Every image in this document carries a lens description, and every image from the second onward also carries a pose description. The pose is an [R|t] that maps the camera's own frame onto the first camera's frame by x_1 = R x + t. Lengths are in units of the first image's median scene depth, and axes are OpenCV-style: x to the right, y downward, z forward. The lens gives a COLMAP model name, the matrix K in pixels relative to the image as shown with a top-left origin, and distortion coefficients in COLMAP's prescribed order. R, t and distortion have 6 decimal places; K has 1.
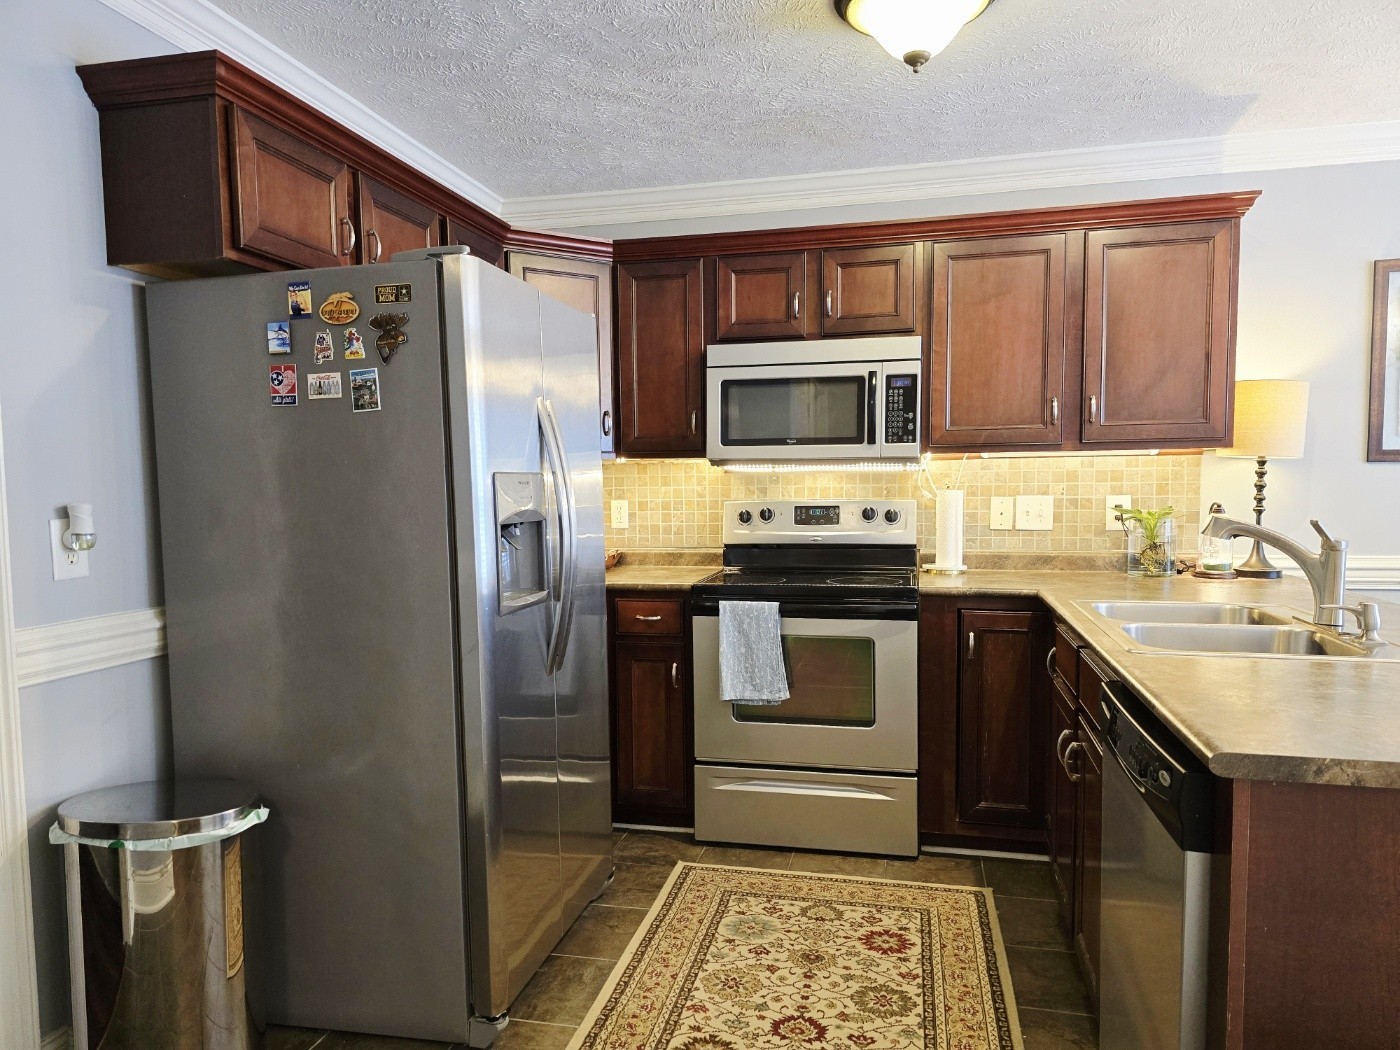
lens RADIAL K [[954.8, 0, 700.0], [0, 954.8, 525.0], [0, 0, 1]] dist [0.040212, -0.003219]
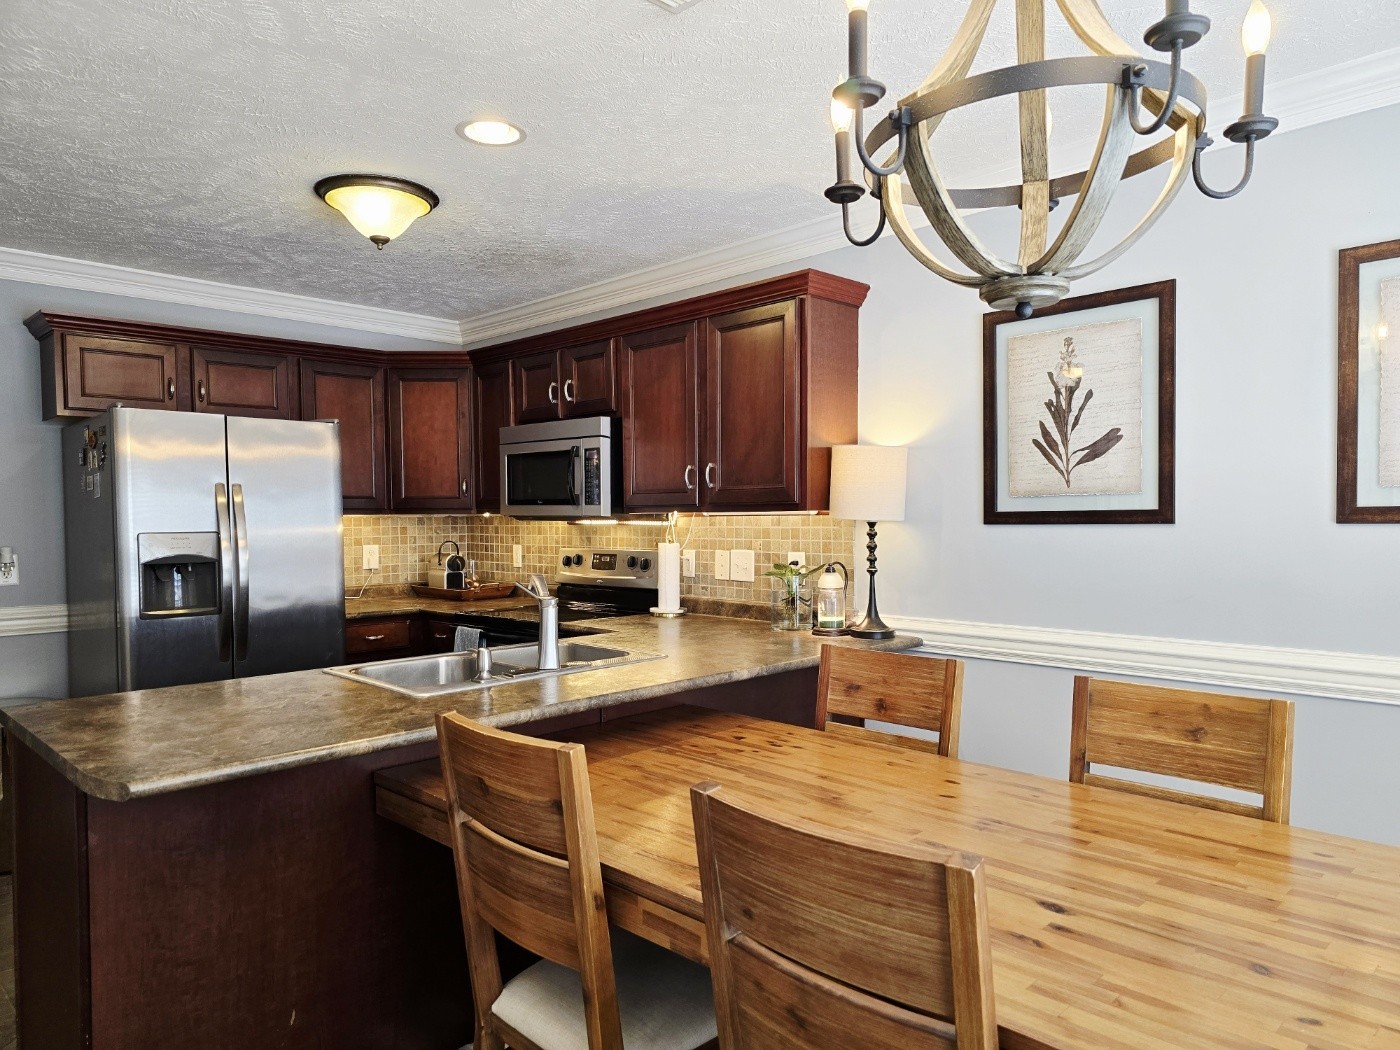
lens RADIAL K [[954.8, 0, 700.0], [0, 954.8, 525.0], [0, 0, 1]] dist [0.040212, -0.003219]
pose [[0.850354, 0.010488, -0.526107, 0.917191], [-0.026823, 0.999366, -0.023431, -0.033619], [0.525527, 0.034037, 0.850096, 0.043909]]
